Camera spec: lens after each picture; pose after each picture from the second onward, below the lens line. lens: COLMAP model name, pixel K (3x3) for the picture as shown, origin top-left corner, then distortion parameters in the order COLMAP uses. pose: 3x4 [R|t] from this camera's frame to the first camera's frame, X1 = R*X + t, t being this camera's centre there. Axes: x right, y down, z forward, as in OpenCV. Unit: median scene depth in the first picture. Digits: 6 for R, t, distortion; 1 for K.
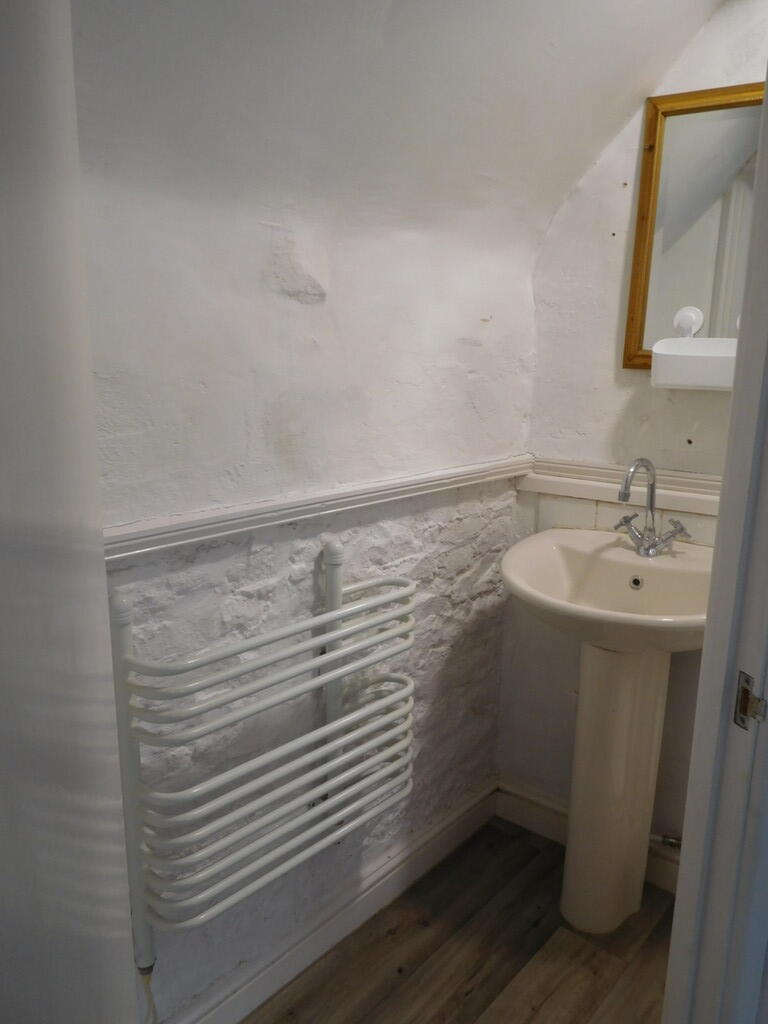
lens RADIAL K [[757.0, 0, 384.0], [0, 757.0, 512.0], [0, 0, 1]] dist [-0.031698, 0.000758]
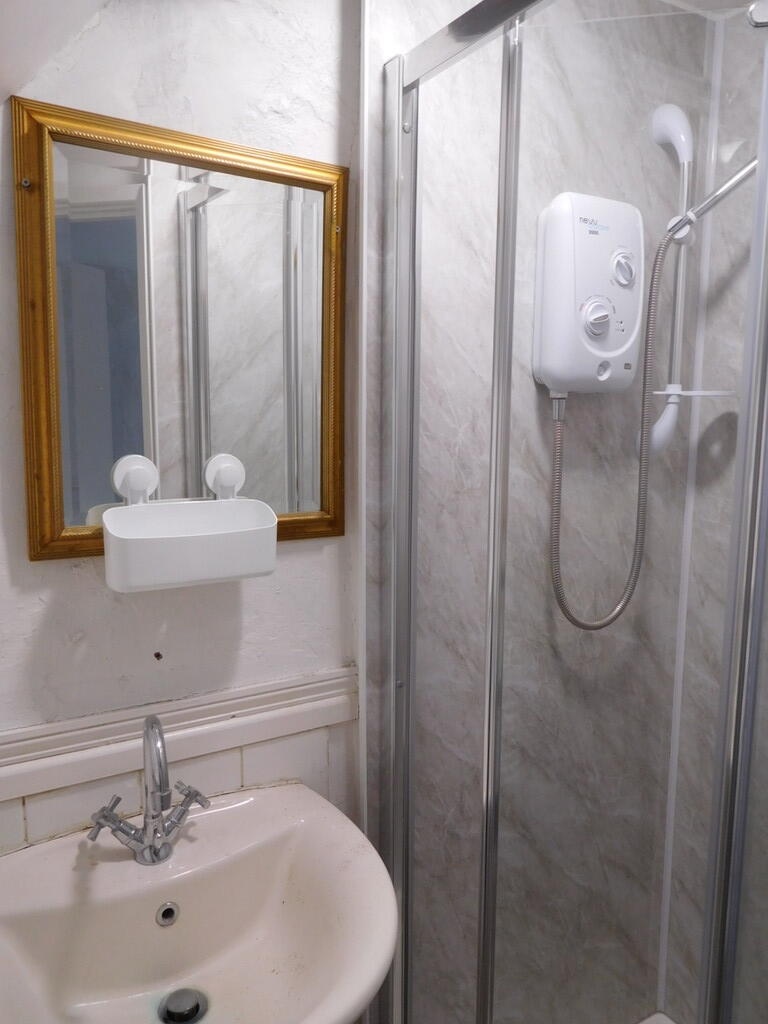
lens RADIAL K [[757.0, 0, 384.0], [0, 757.0, 512.0], [0, 0, 1]] dist [-0.031698, 0.000758]
pose [[0.383521, -0.147971, 0.911601, -0.099380], [0.172754, 0.981152, 0.086581, -0.244089], [-0.907231, 0.124277, 0.401855, 0.554431]]
